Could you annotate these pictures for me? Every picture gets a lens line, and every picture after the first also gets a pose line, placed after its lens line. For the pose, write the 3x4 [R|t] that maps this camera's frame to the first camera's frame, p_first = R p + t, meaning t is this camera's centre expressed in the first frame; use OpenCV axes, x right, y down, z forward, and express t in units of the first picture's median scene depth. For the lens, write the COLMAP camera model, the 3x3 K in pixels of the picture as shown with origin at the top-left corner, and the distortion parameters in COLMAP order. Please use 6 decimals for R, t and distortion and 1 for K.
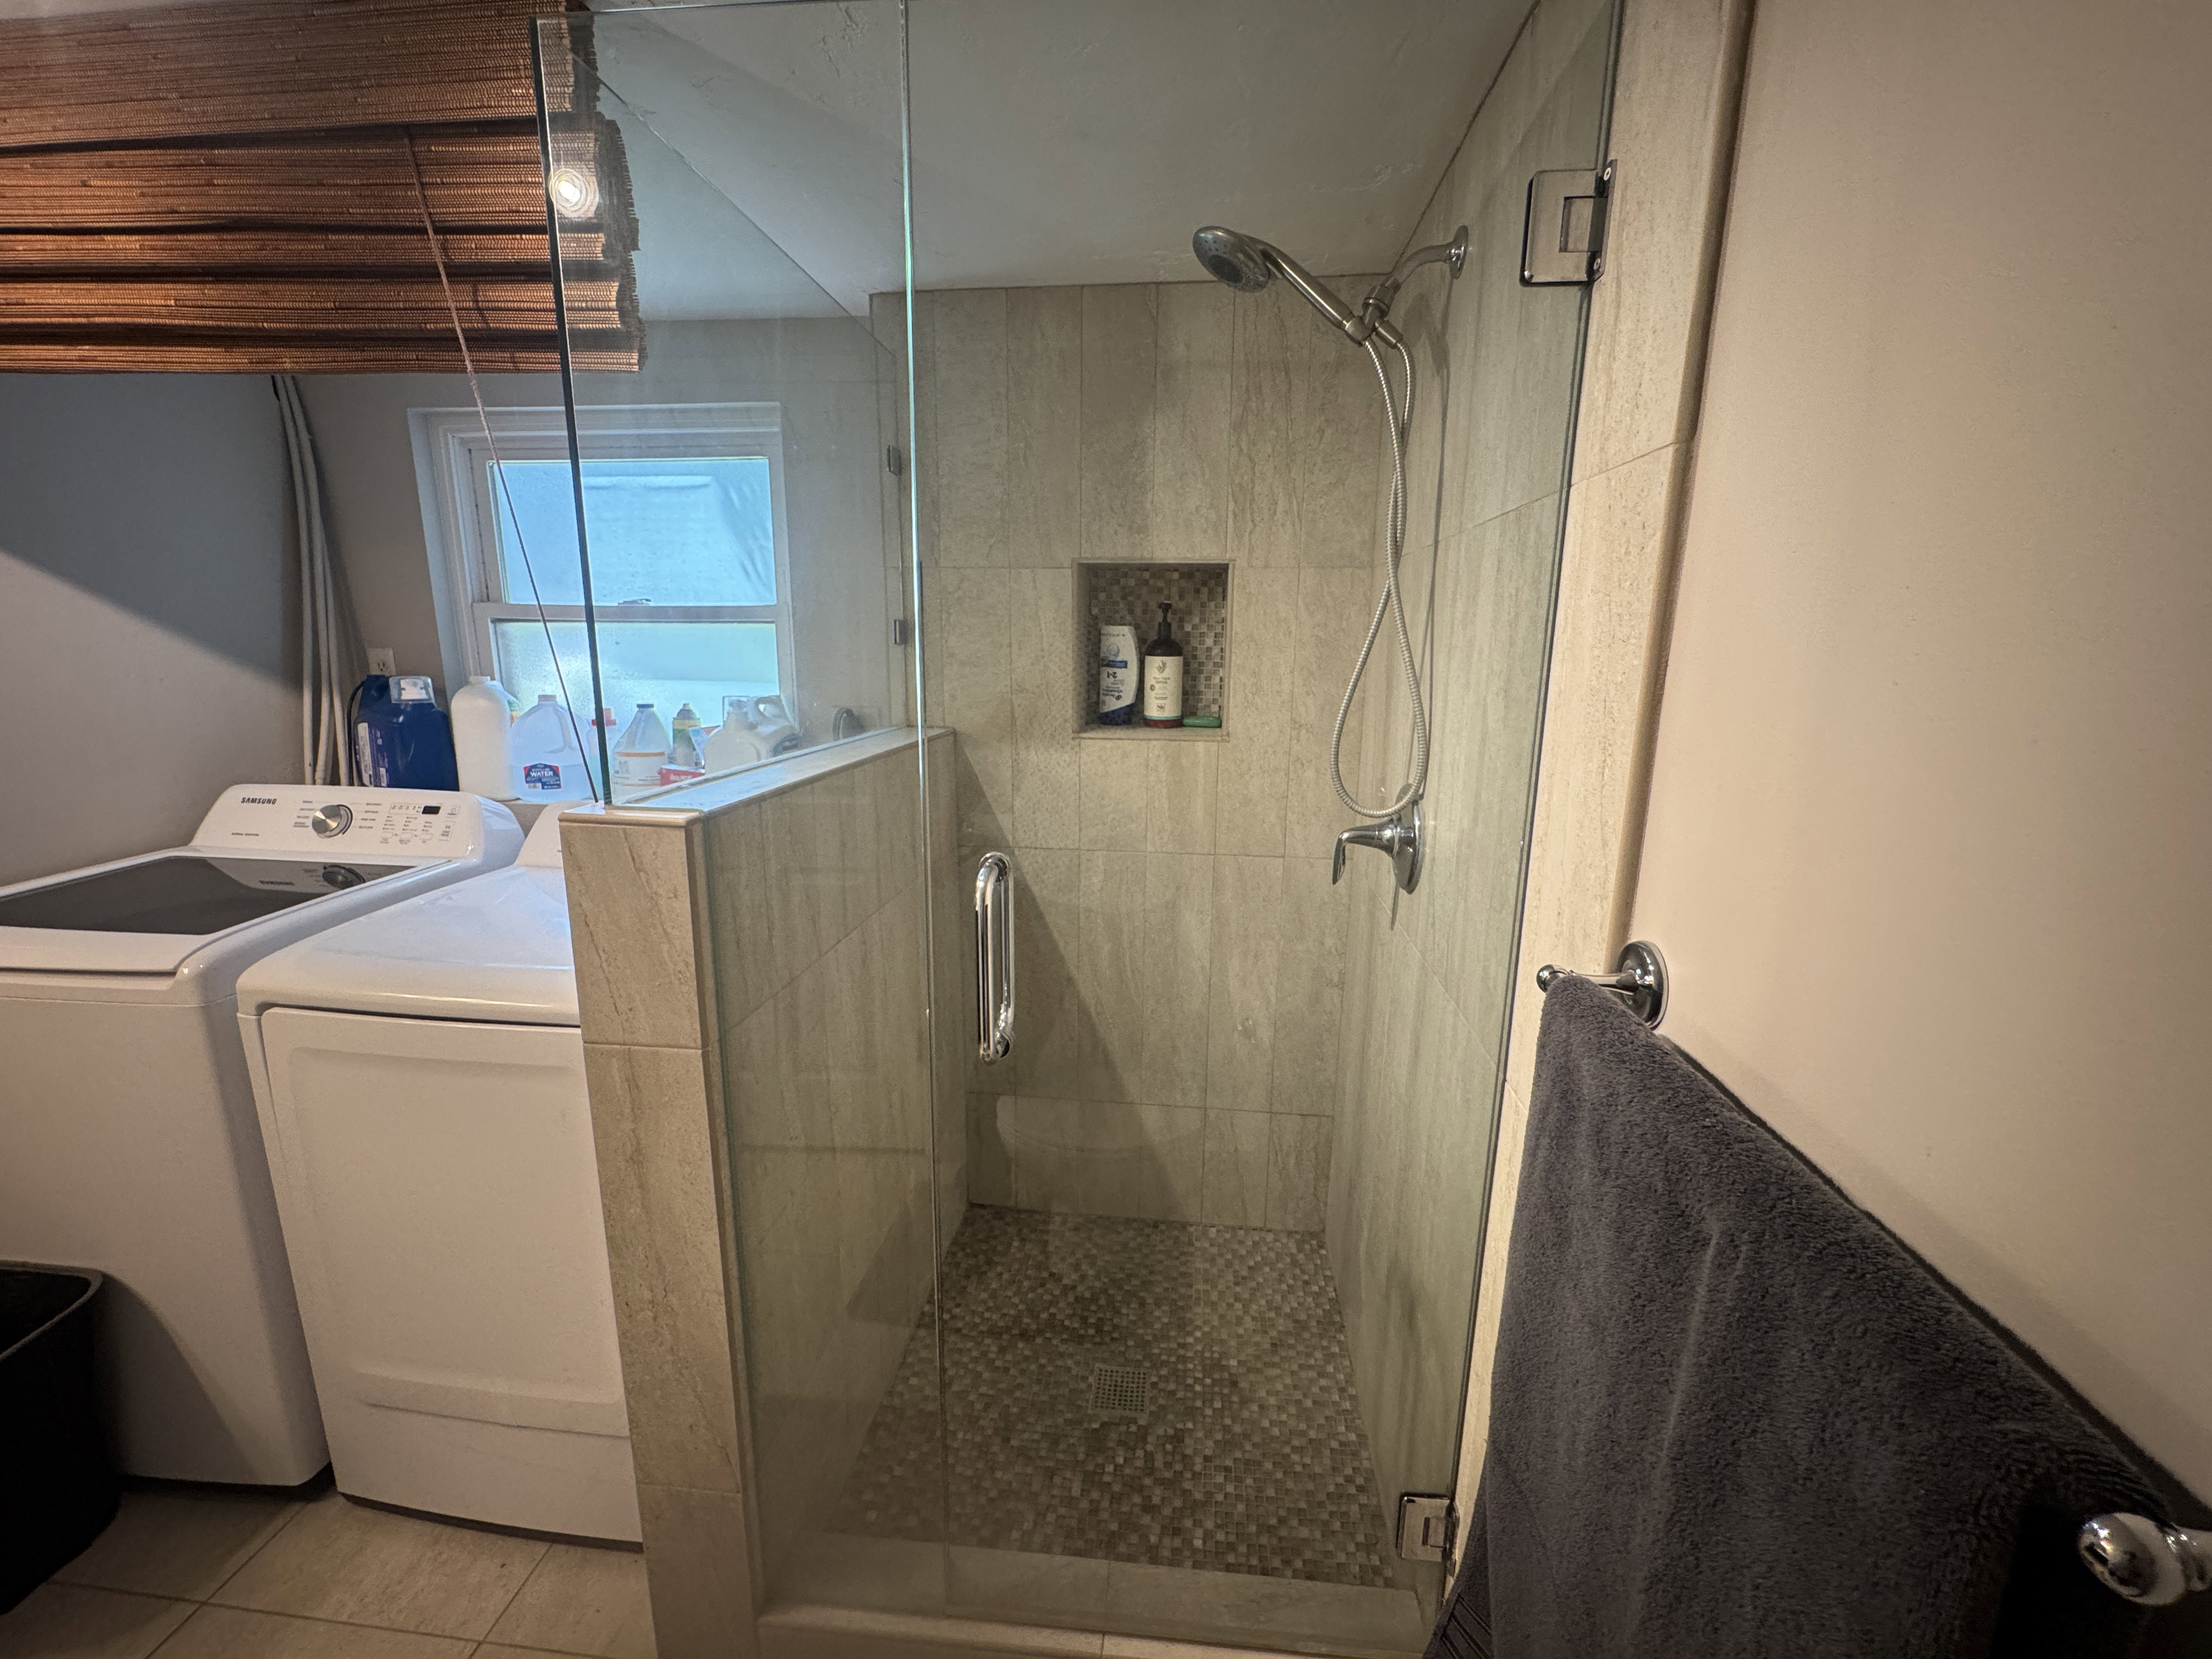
lens RADIAL K [[895.9, 0, 1109.9], [0, 895.9, 829.4], [0, 0, 1]] dist [-0.005832, 0.002027]
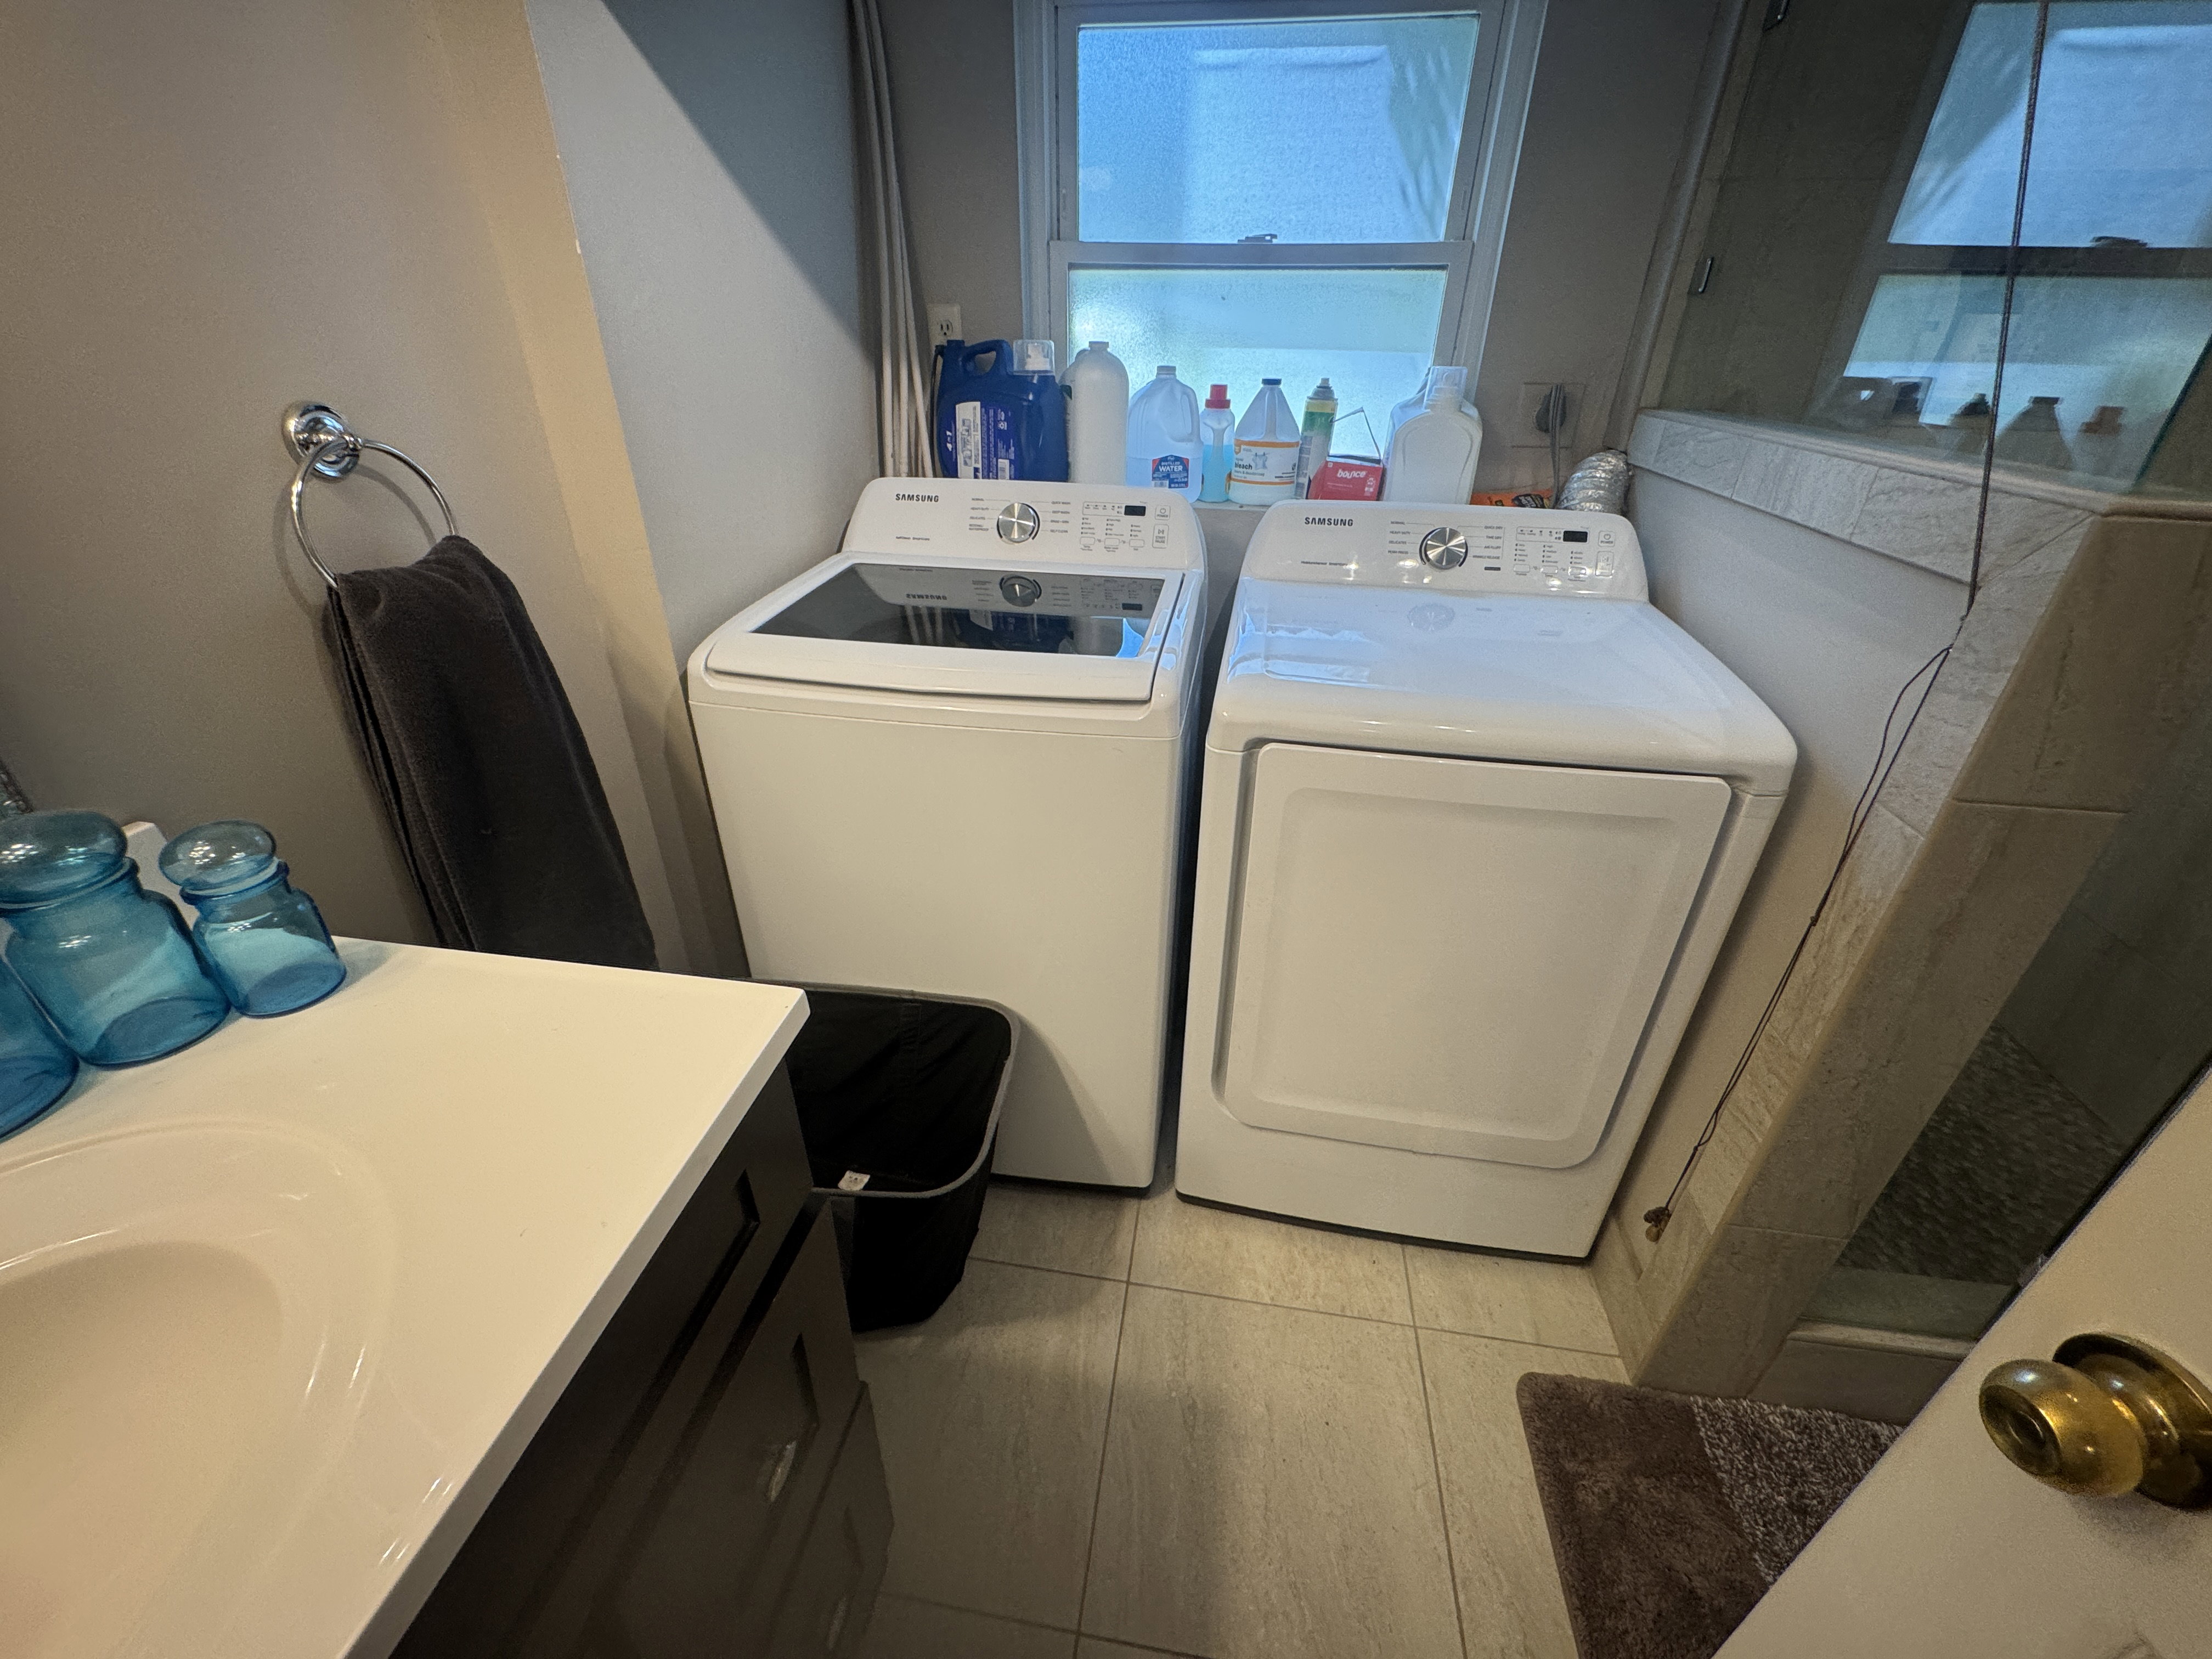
lens RADIAL K [[895.9, 0, 1107.9], [0, 895.9, 828.8], [0, 0, 1]] dist [-0.005832, 0.002027]
pose [[0.998878, 0.024866, -0.040298, -0.664643], [-0.011752, 0.954577, 0.297732, 0.012905], [0.045871, -0.296924, 0.953799, 0.083814]]
